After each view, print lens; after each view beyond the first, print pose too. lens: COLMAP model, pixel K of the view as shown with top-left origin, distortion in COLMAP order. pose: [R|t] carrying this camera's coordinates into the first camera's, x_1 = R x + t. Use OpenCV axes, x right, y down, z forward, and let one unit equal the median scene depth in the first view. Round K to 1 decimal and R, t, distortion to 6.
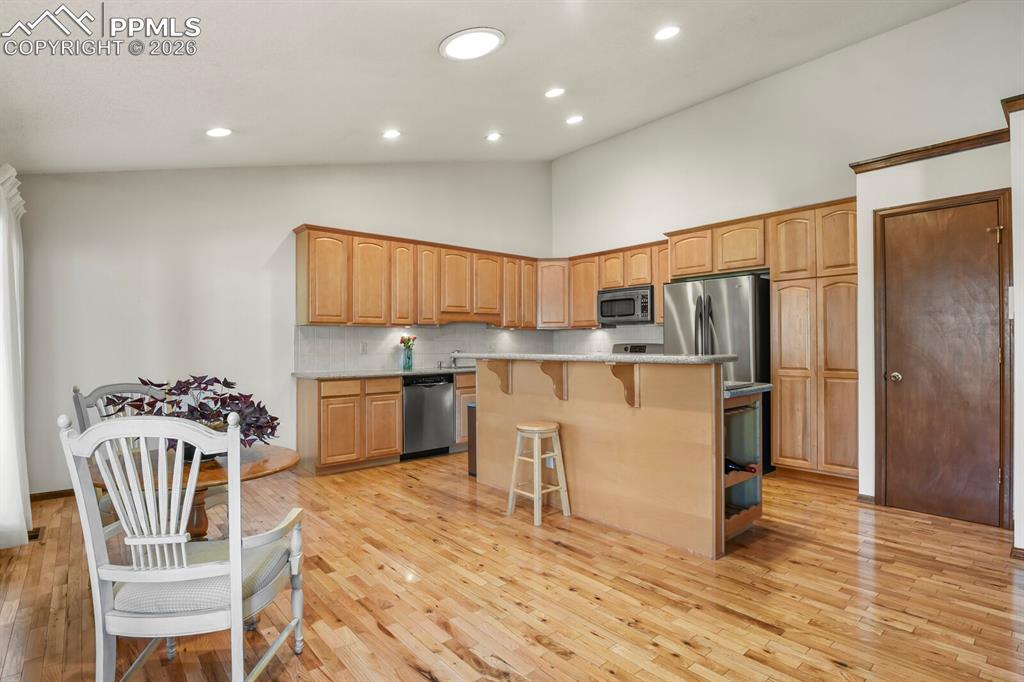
lens RADIAL K [[509.7, 0, 525.8], [0, 509.7, 341.8], [0, 0, 1]] dist [-0.026596, -0.000376]
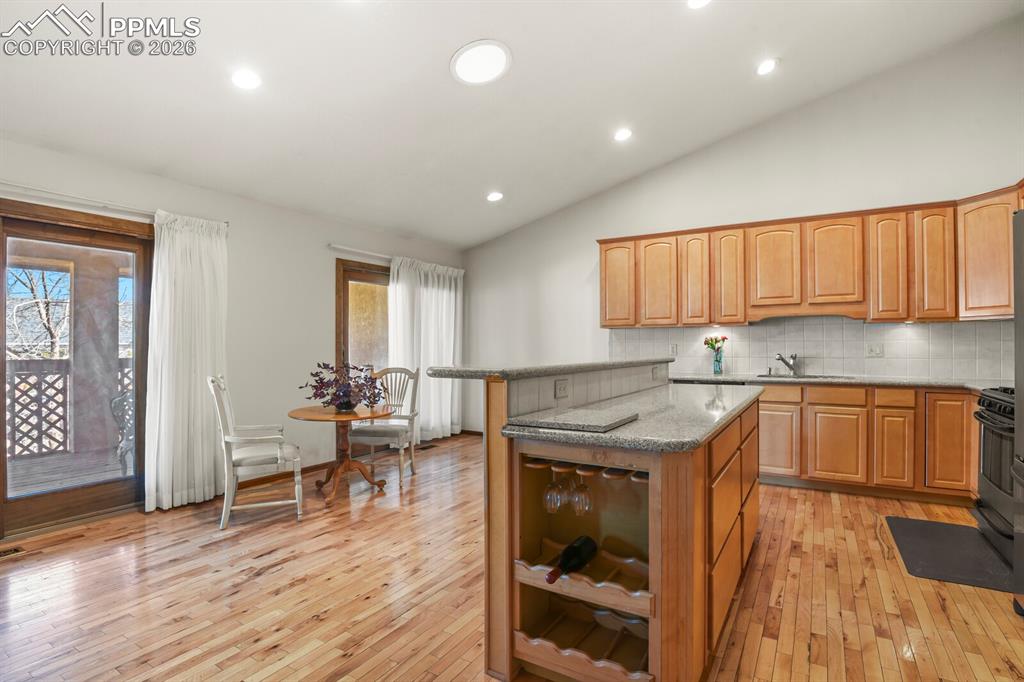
lens RADIAL K [[502.4, 0, 512.0], [0, 502.4, 341.0], [0, 0, 1]] dist [-0.029473, 0.000175]
pose [[0.294425, -0.004049, -0.955666, 0.567234], [0.006190, 0.999978, -0.002330, -0.003840], [0.955655, -0.005230, 0.294443, 0.469392]]
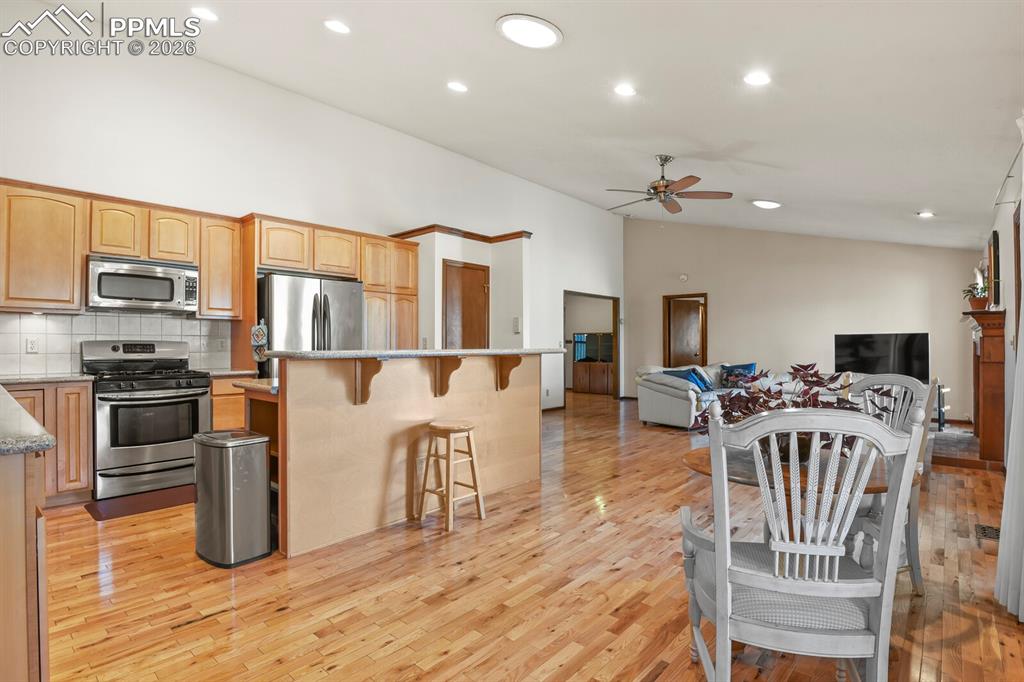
lens RADIAL K [[502.4, 0, 512.0], [0, 502.4, 341.0], [0, 0, 1]] dist [-0.029473, 0.000175]
pose [[-0.121359, 0.015288, 0.992491, -0.657366], [-0.005047, 0.999859, -0.016018, 0.015961], [-0.992596, -0.006953, -0.121265, 0.715466]]
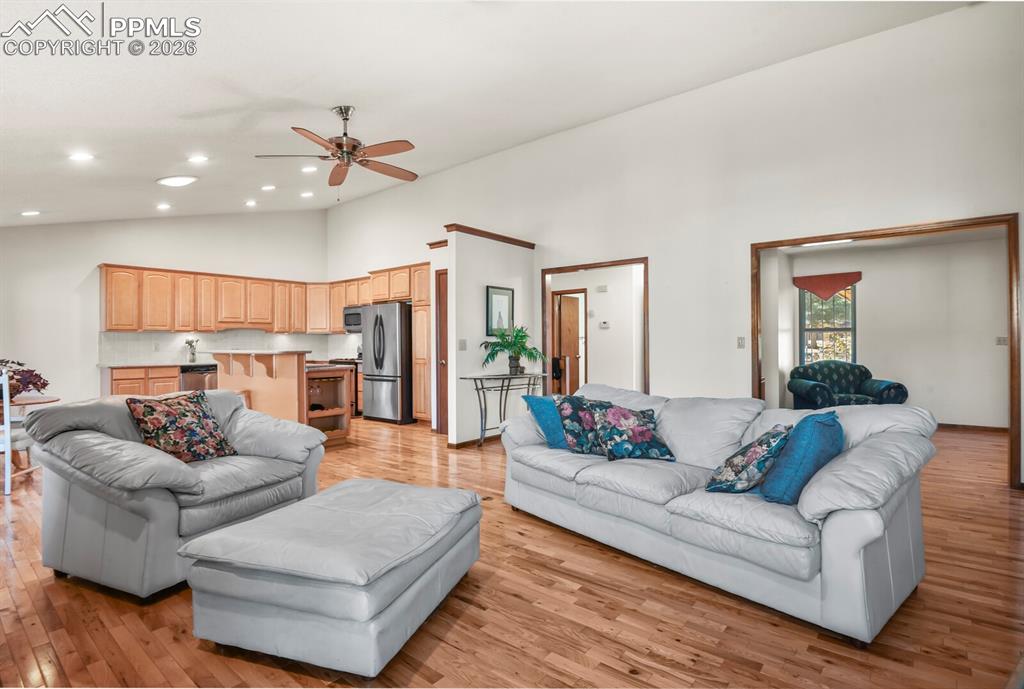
lens RADIAL K [[503.9, 0, 525.5], [0, 503.9, 343.3], [0, 0, 1]] dist [-0.030189, 0.000256]
pose [[0.984308, 0.000456, 0.176458, 0.508402], [-0.000885, 0.999997, 0.002354, -0.002949], [-0.176456, -0.002473, 0.984305, -0.614543]]
